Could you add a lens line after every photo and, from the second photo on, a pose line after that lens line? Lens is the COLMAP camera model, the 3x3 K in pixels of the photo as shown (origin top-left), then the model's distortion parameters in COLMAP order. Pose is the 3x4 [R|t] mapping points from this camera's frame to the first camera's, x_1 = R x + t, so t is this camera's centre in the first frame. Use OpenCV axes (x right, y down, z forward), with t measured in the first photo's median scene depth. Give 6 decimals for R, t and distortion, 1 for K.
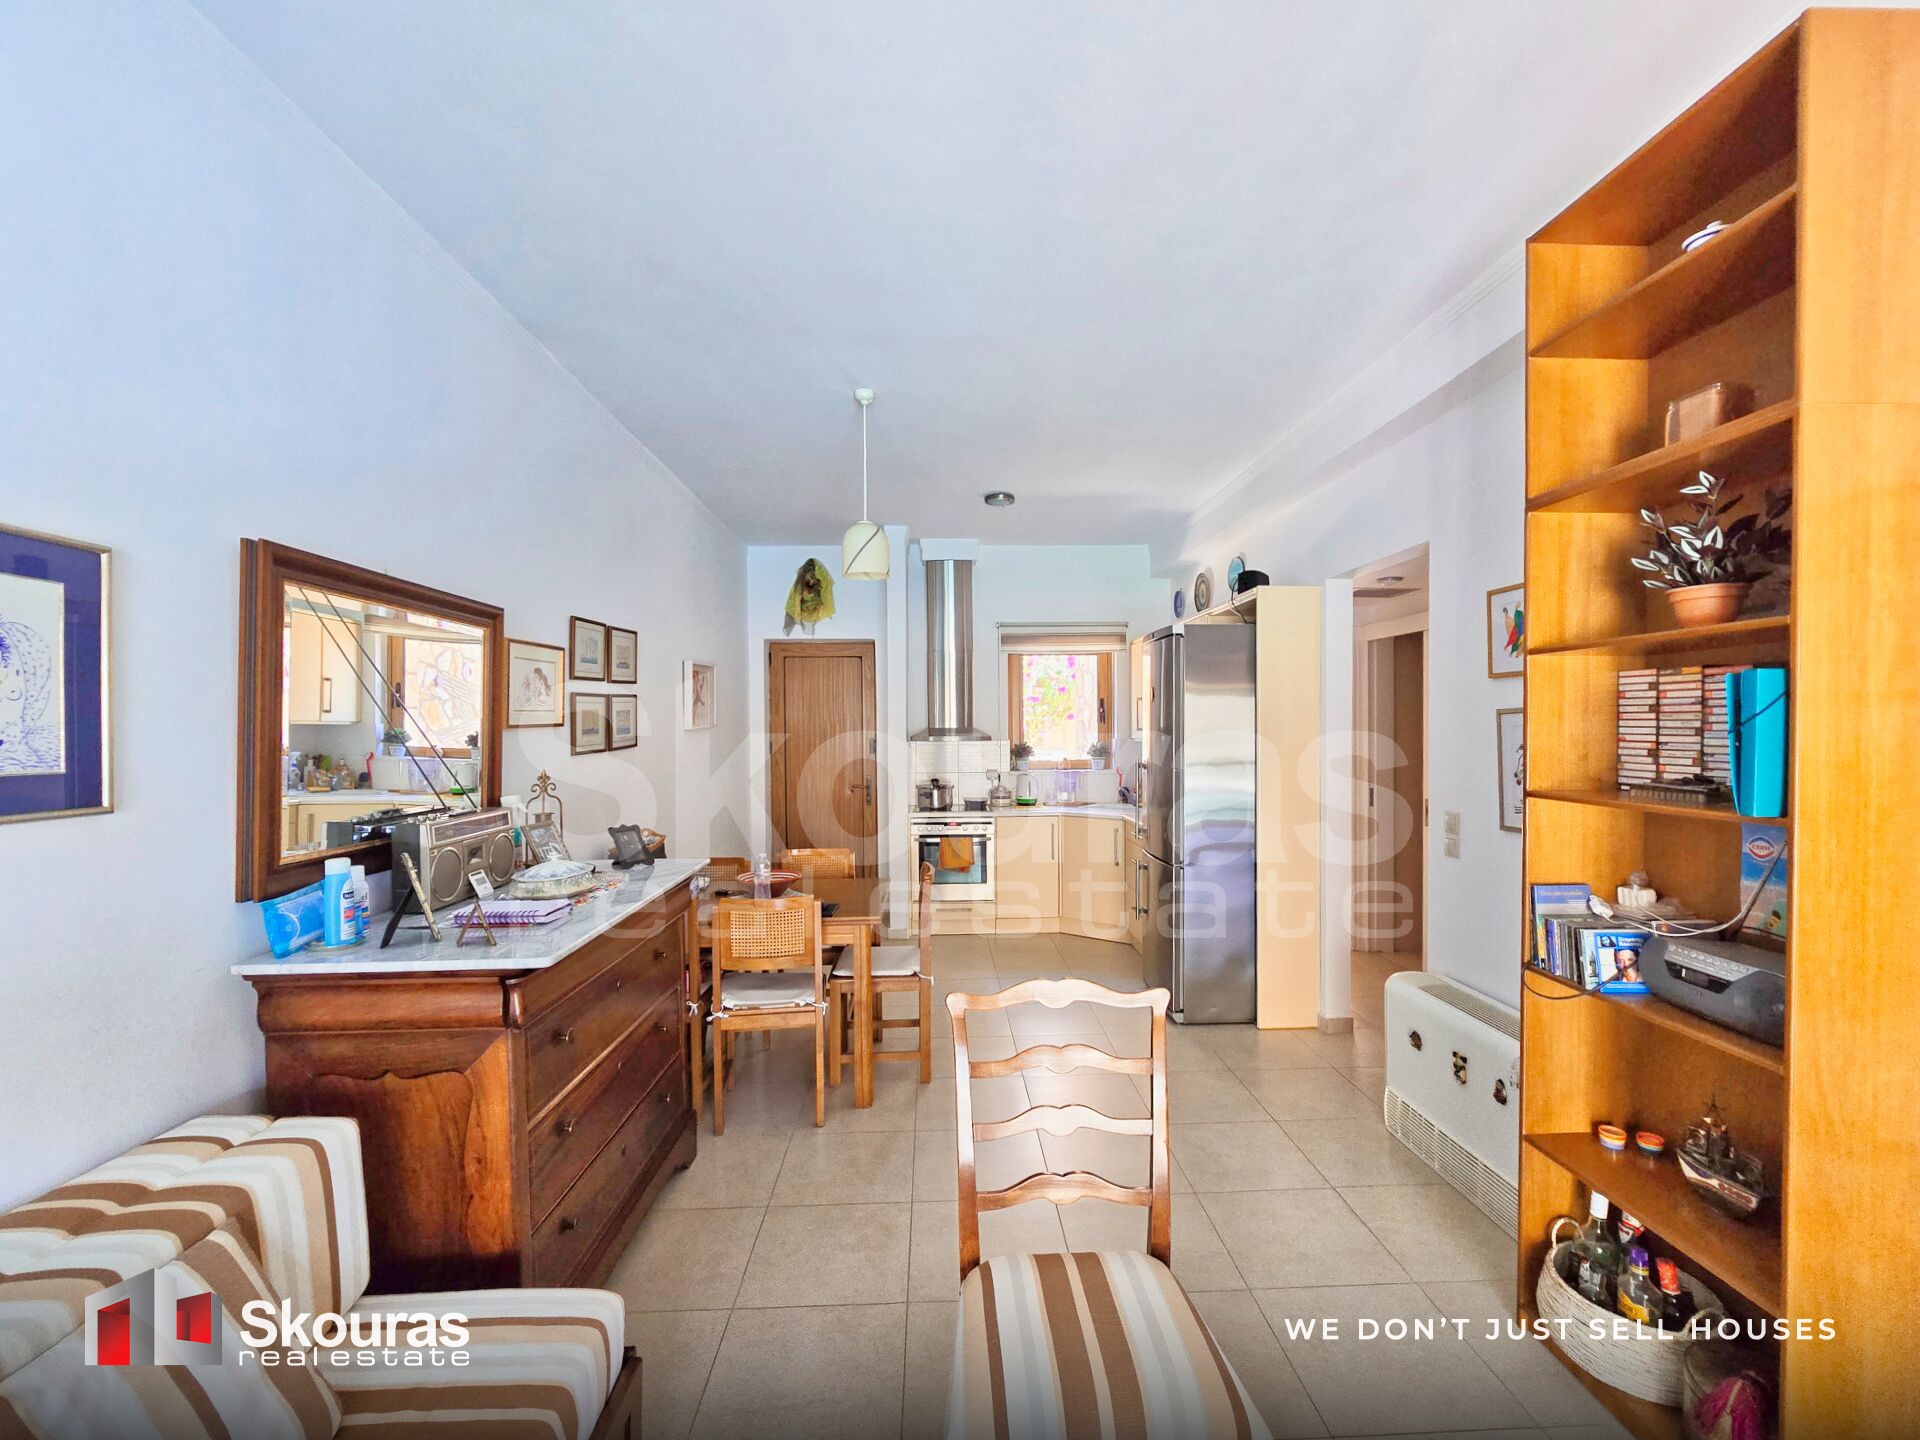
lens RADIAL K [[814.6, 0, 968.4], [0, 814.6, 738.3], [0, 0, 1]] dist [-0.003372, -0.000251]
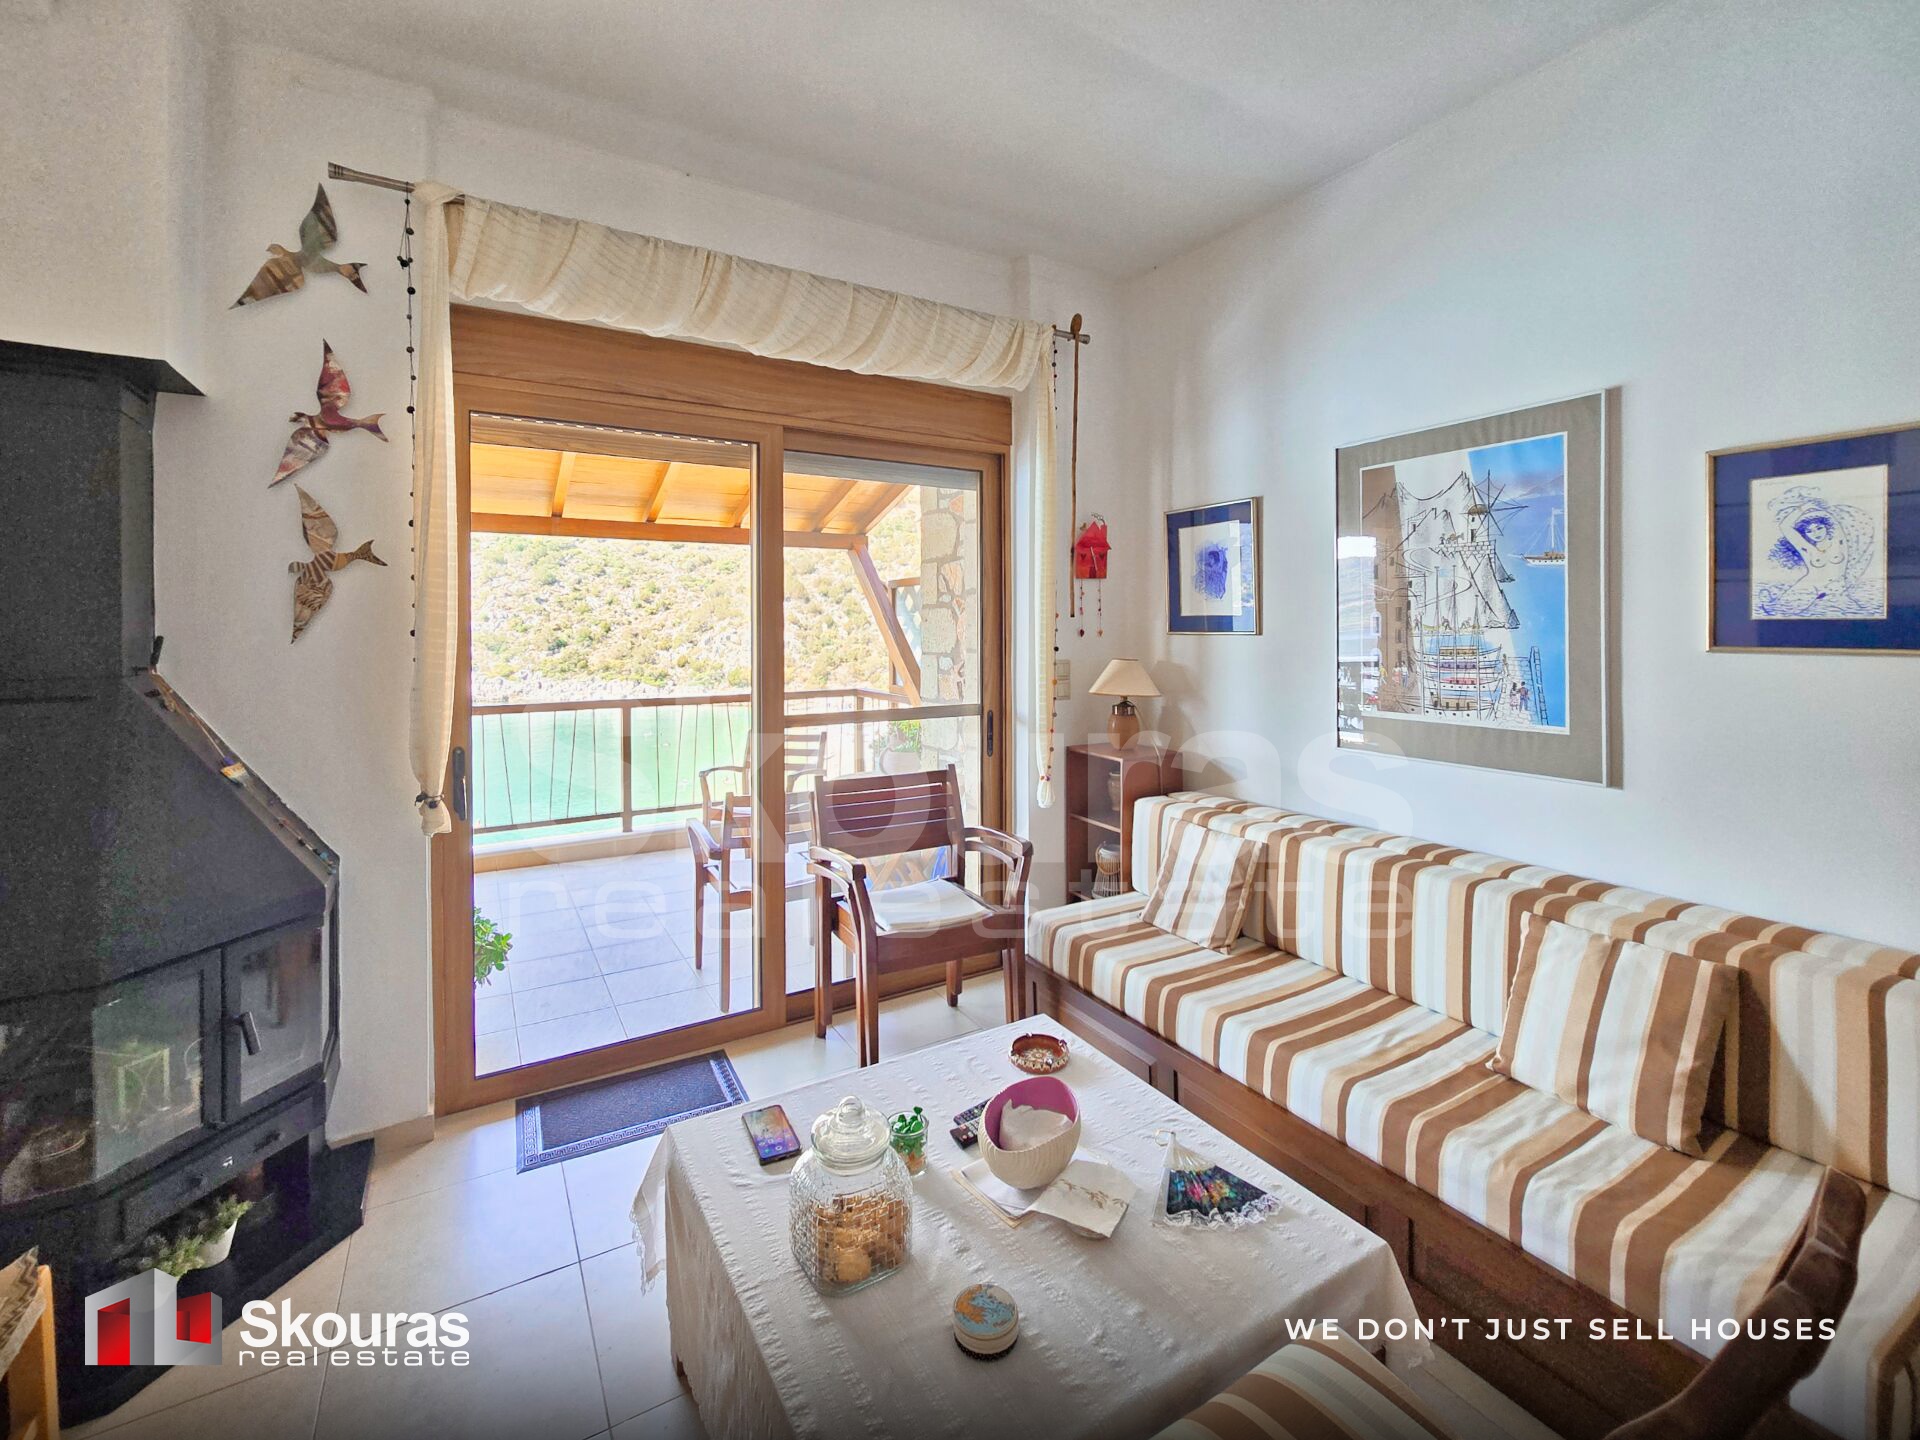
lens RADIAL K [[829.2, 0, 962.9], [0, 829.2, 627.6], [0, 0, 1]] dist [0.003378, -0.005511]
pose [[-0.879284, 0.010667, -0.476178, 0.228467], [0.002458, 0.999837, 0.017859, 0.009648], [0.476291, 0.014533, -0.879167, 0.461129]]
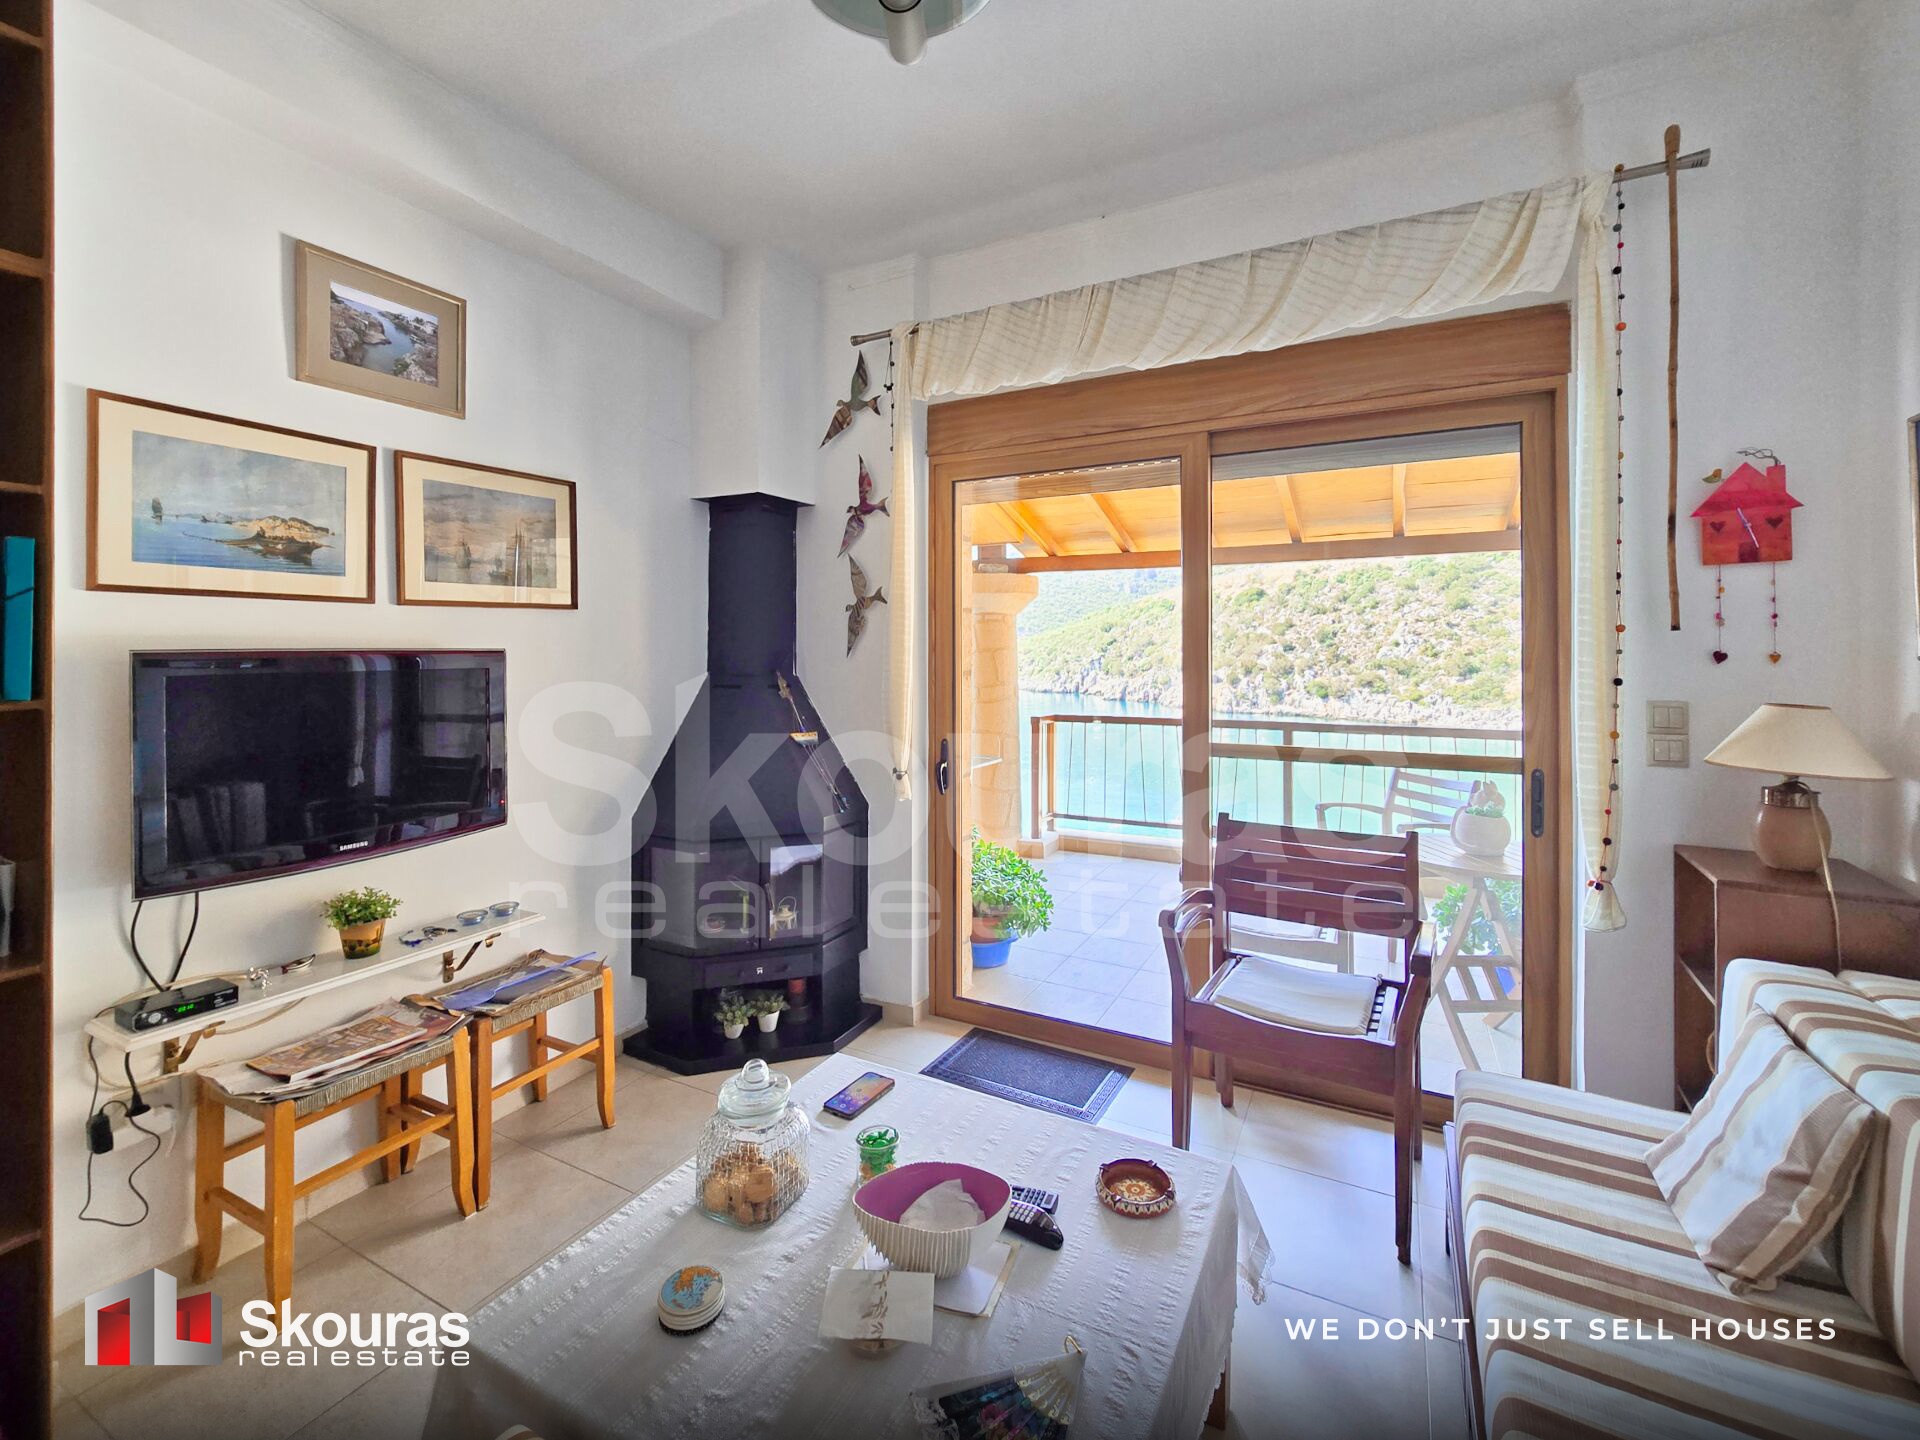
lens RADIAL K [[814.4, 0, 958.5], [0, 814.4, 647.7], [0, 0, 1]] dist [-0.002943, -0.001572]
pose [[-0.863746, 0.011023, 0.503806, -0.134134], [0.014165, 0.999897, 0.002408, 0.017418], [-0.503728, 0.009217, -0.863813, 0.422461]]
